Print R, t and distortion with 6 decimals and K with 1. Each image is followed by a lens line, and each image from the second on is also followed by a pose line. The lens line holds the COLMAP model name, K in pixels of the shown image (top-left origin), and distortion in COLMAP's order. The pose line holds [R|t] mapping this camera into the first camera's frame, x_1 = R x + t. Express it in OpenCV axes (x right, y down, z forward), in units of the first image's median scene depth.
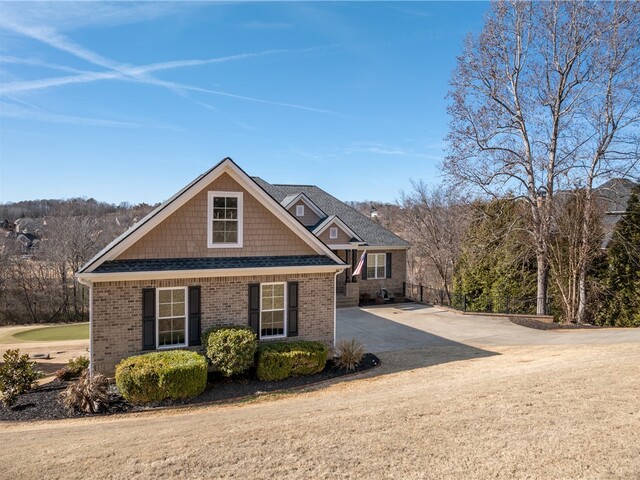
lens RADIAL K [[456.7, 0, 320.0], [0, 456.7, 240.0], [0, 0, 1]] dist [-0.037842, -0.001426]
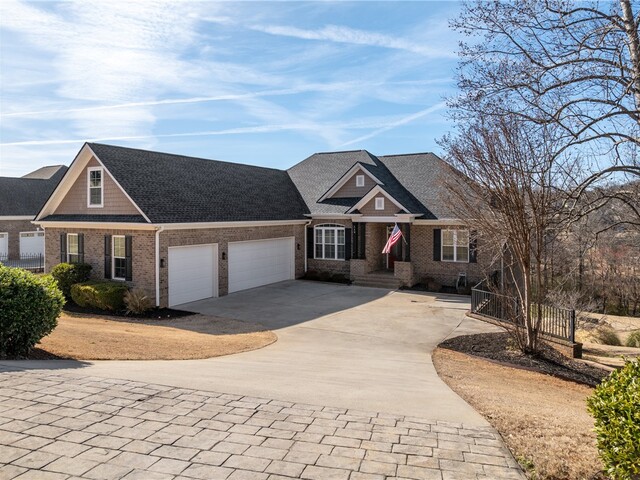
lens RADIAL K [[456.7, 0, 320.0], [0, 456.7, 240.0], [0, 0, 1]] dist [-0.037842, -0.001426]
pose [[0.574603, 0.041517, -0.817379, 1.267074], [-0.022400, 0.999136, 0.035002, 0.049916], [0.818126, -0.001803, 0.575037, 0.745788]]
